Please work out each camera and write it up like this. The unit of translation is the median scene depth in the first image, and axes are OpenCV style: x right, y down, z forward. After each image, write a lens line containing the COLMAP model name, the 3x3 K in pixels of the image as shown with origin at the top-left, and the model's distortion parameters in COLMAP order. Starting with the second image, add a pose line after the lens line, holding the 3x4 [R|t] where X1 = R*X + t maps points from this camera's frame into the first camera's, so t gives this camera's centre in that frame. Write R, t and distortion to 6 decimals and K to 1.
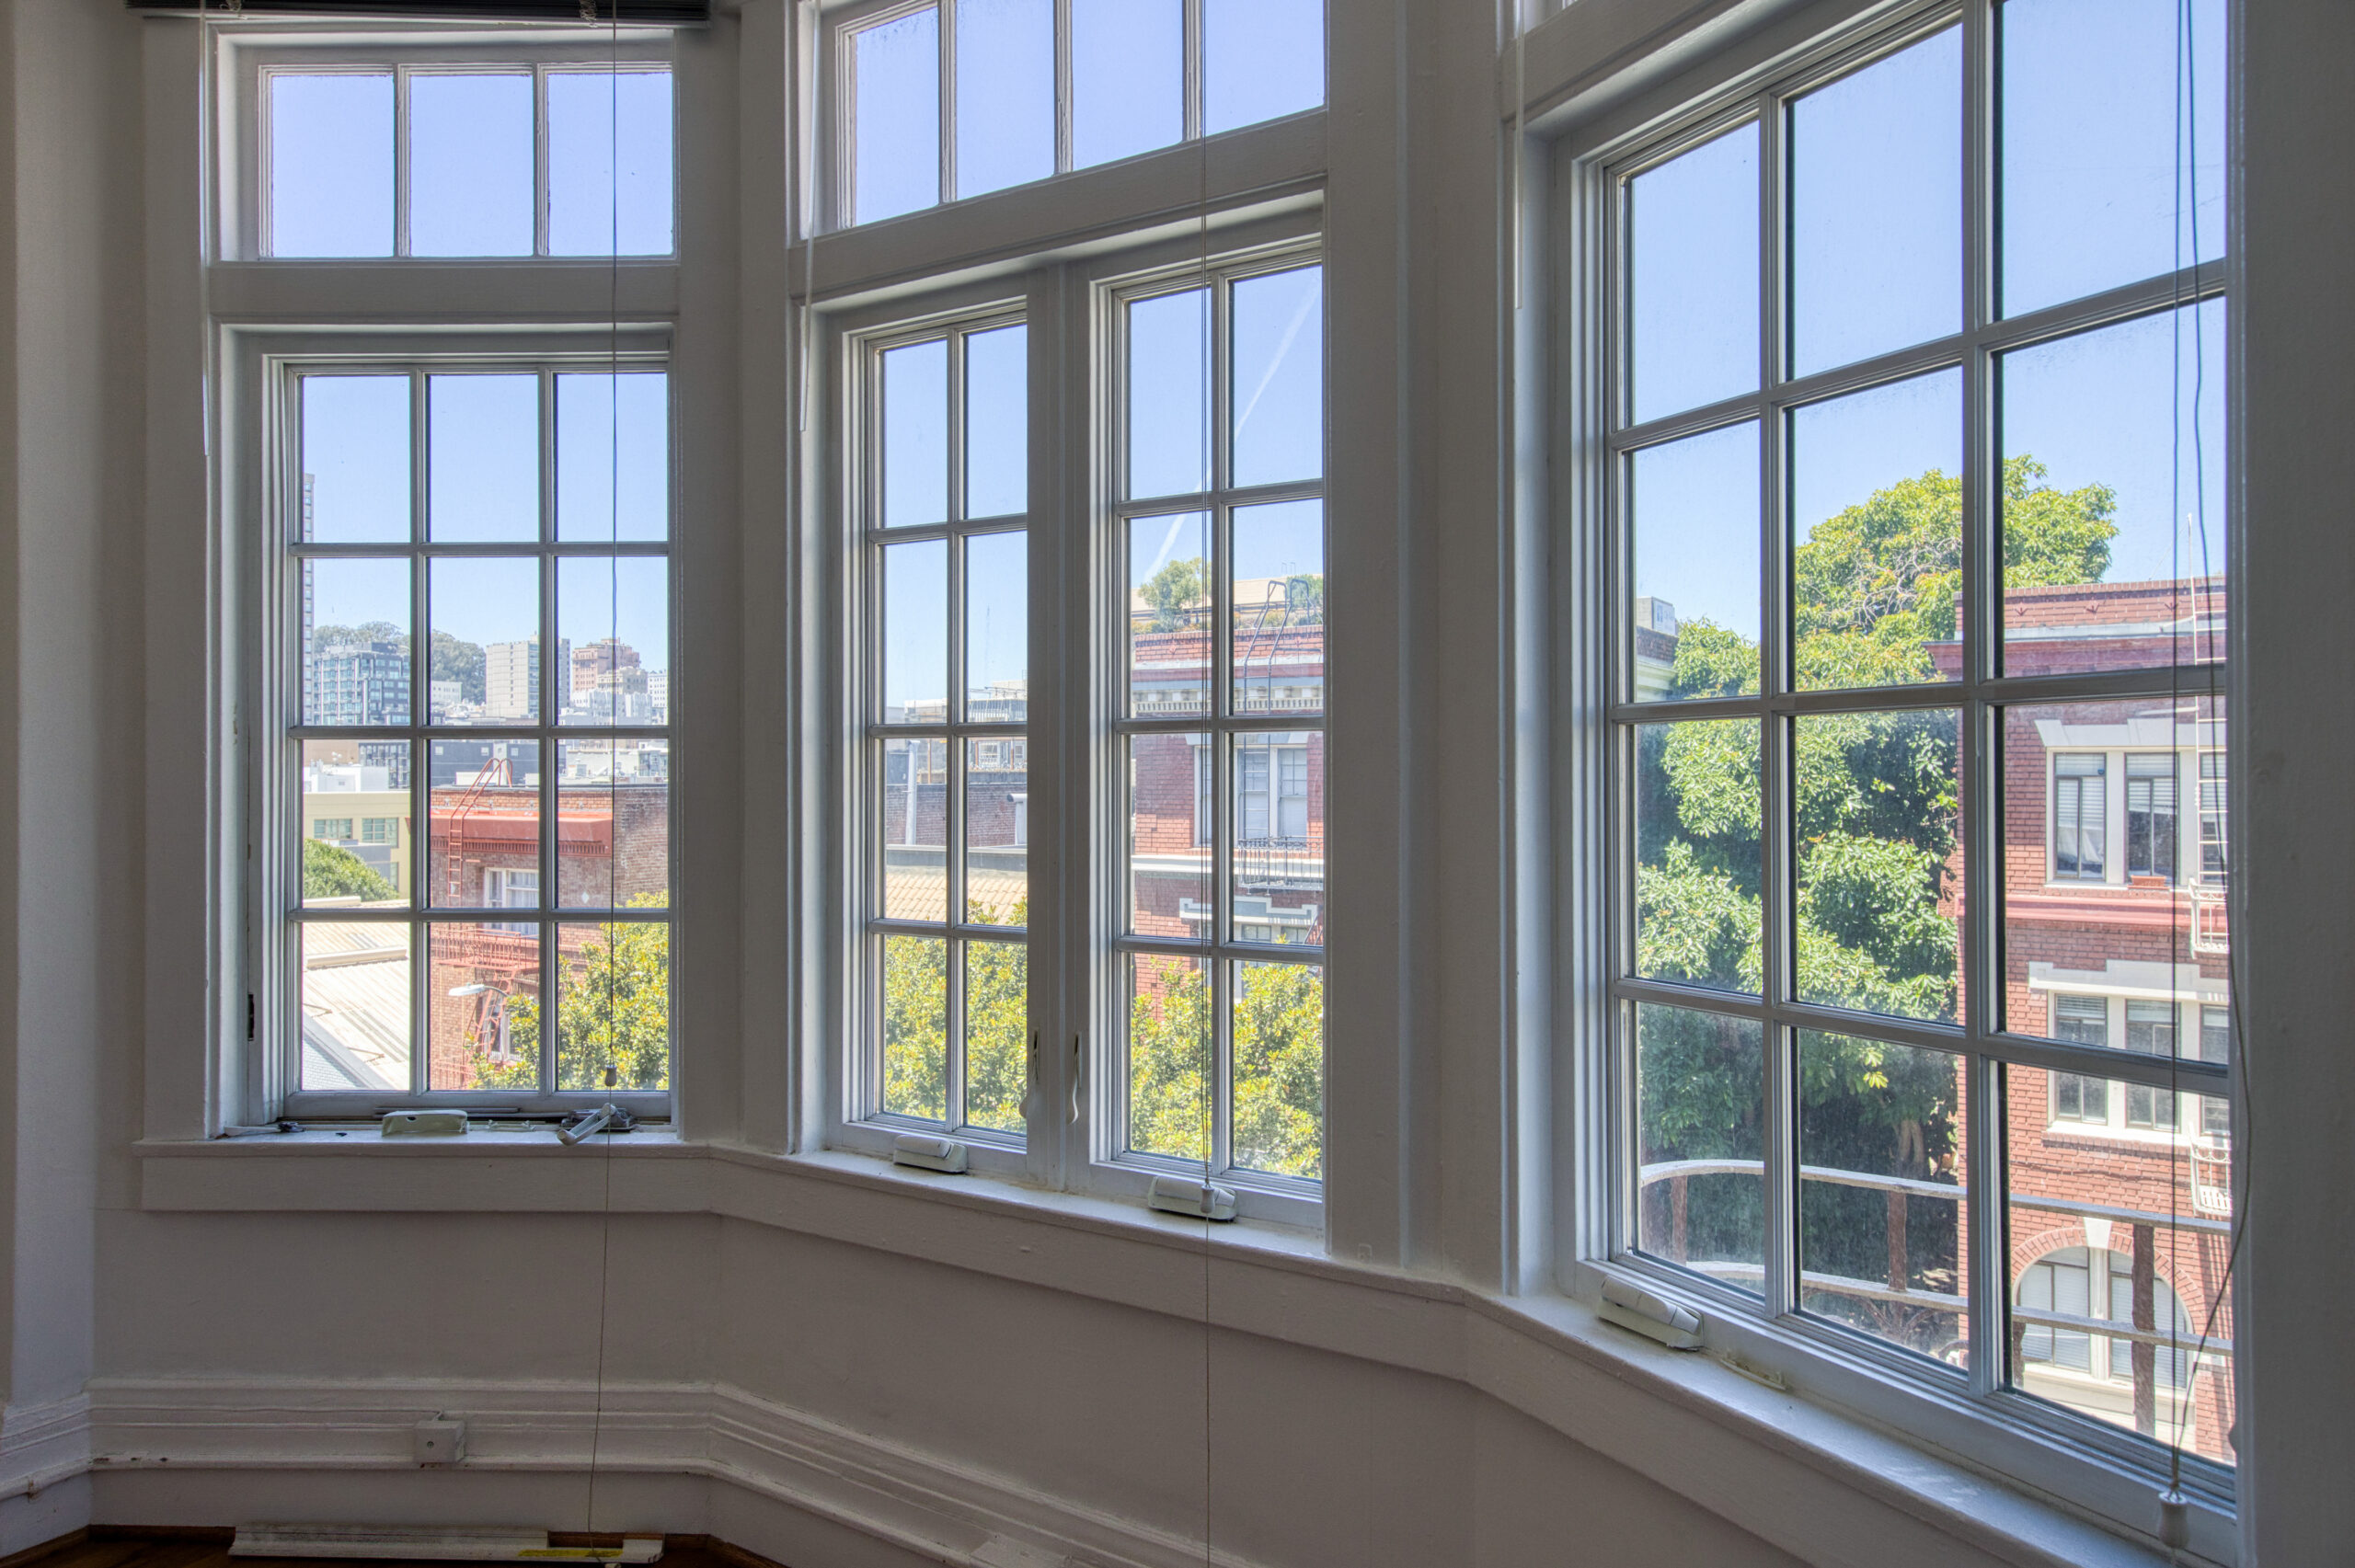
lens RADIAL K [[1533.1, 0, 1177.5], [0, 1533.1, 784.0], [0, 0, 1]] dist [0.004954, 0.001676]
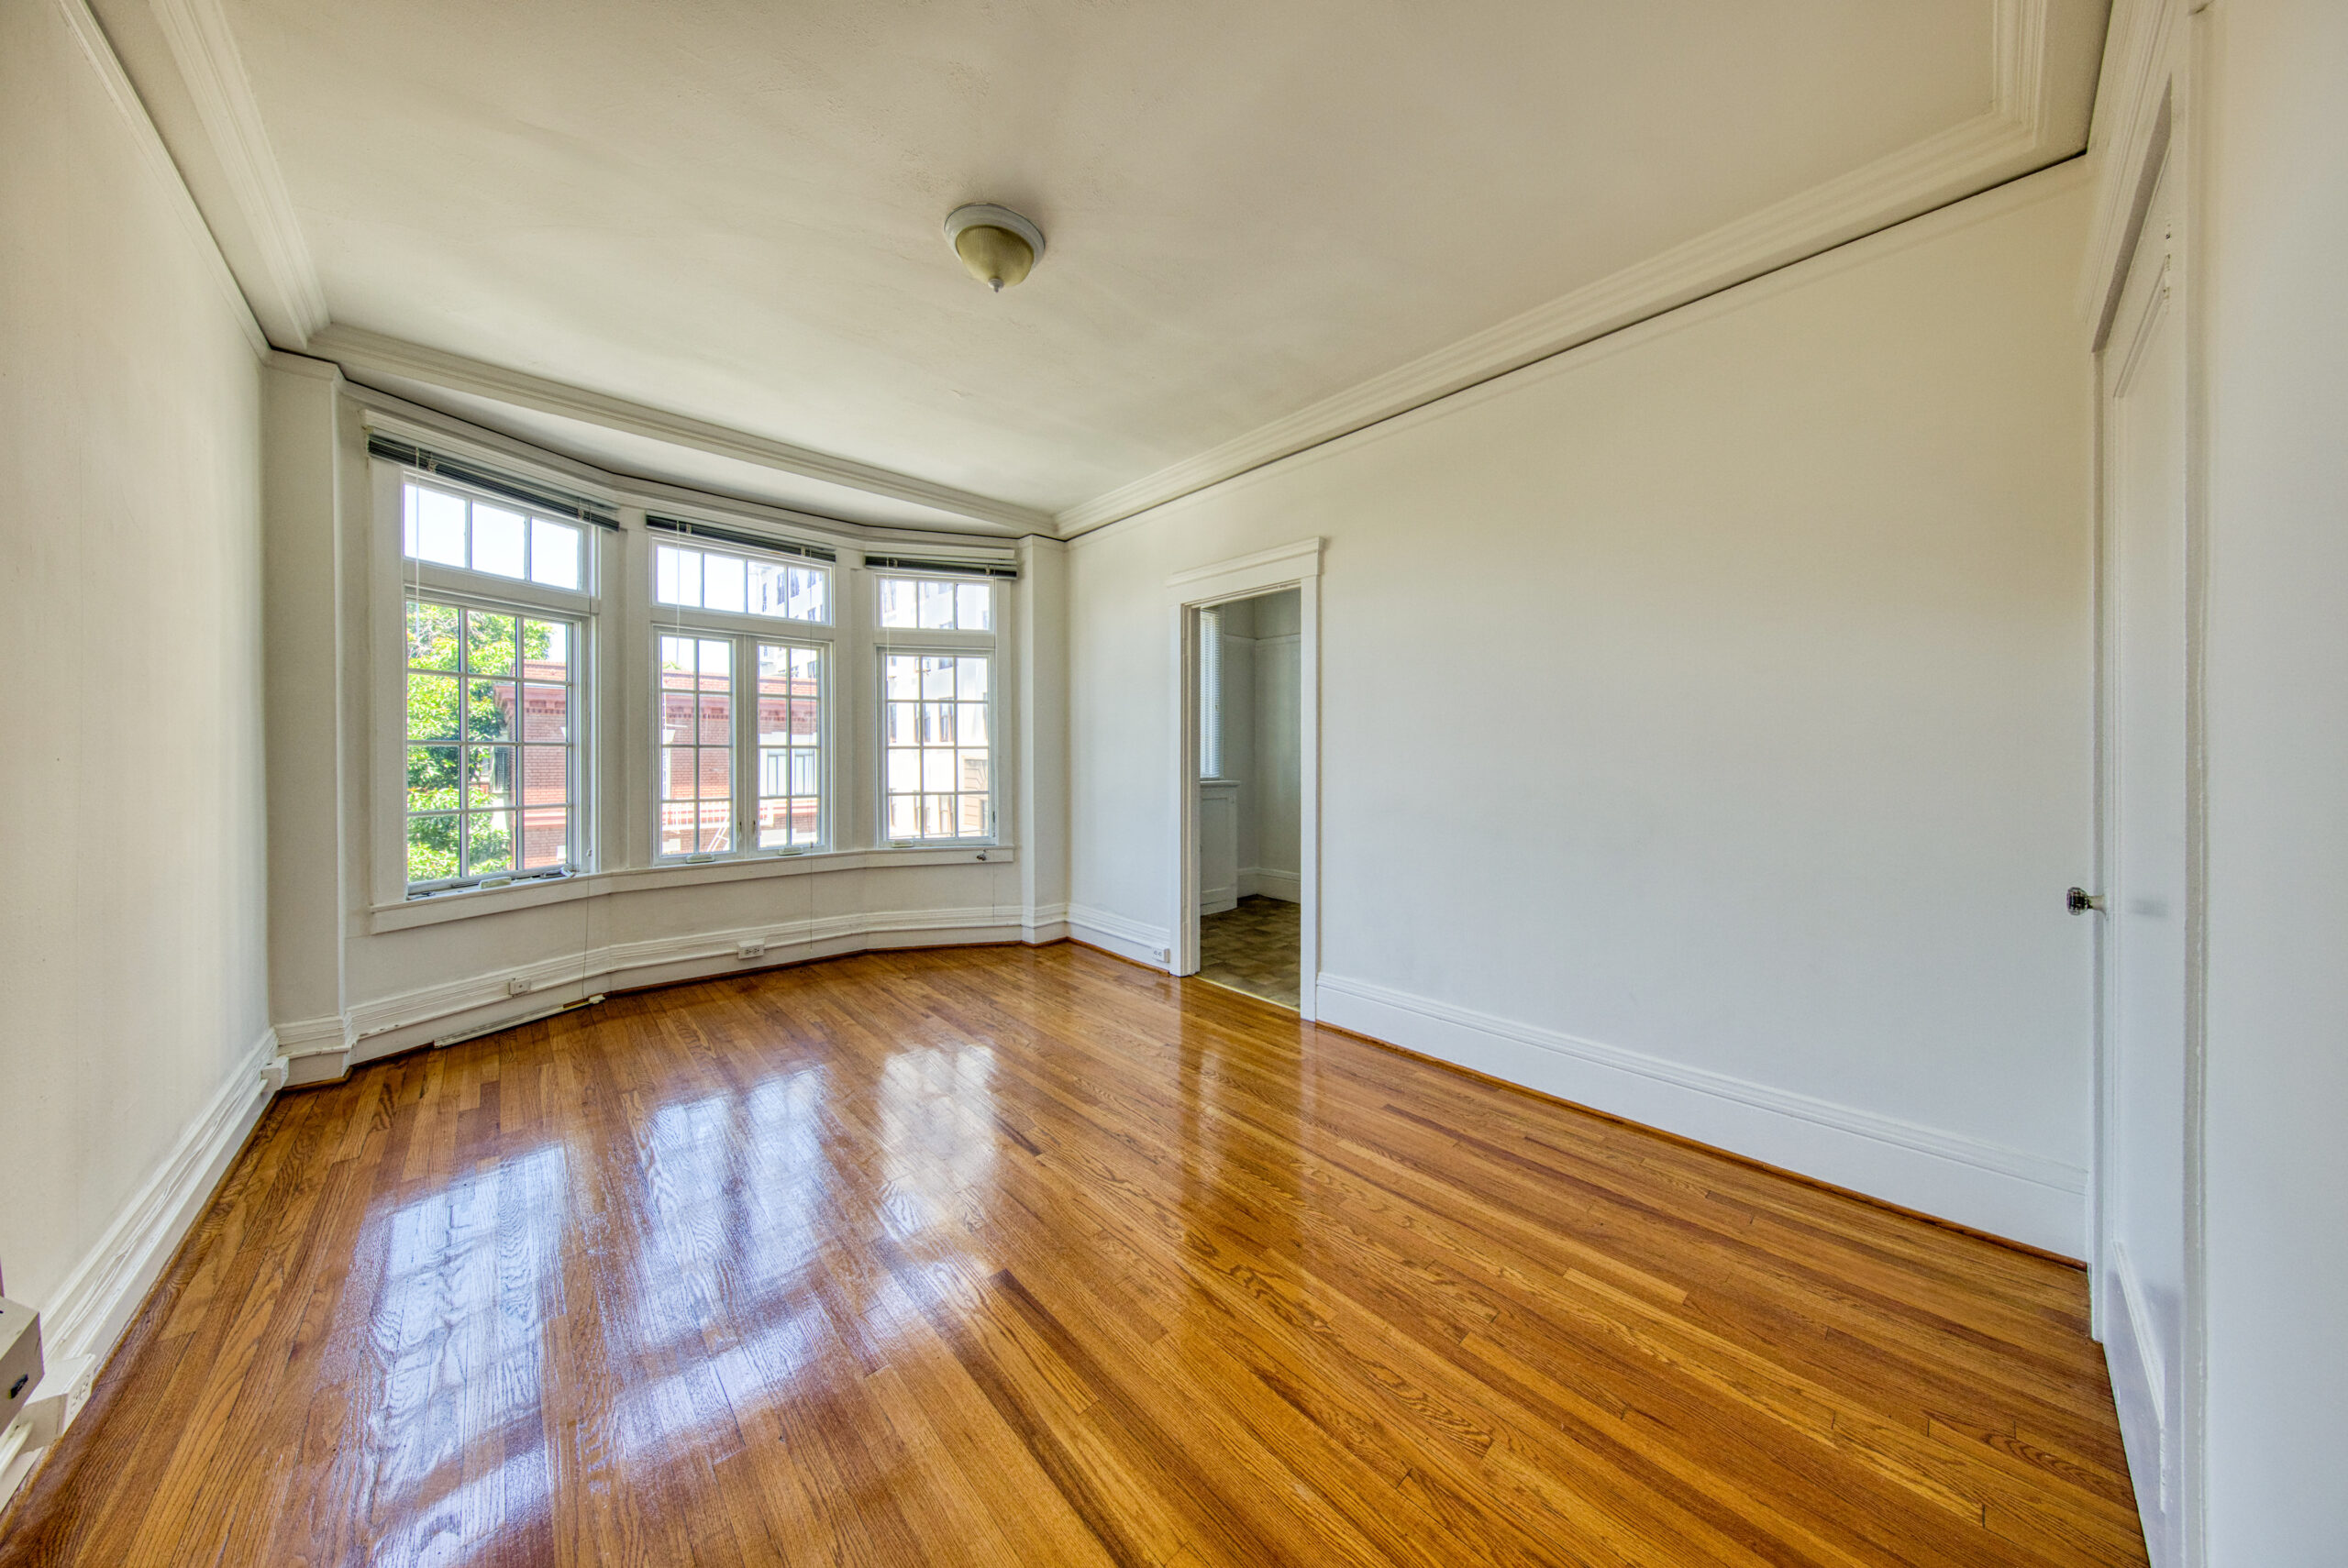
lens RADIAL K [[729.7, 0, 1165.1], [0, 729.7, 759.6], [0, 0, 1]] dist [0.067927, 0.000007]
pose [[0.272052, -0.008654, 0.962244, -1.554146], [0.008157, 0.999944, 0.006687, -0.003885], [-0.962248, 0.006030, 0.272108, -0.580906]]
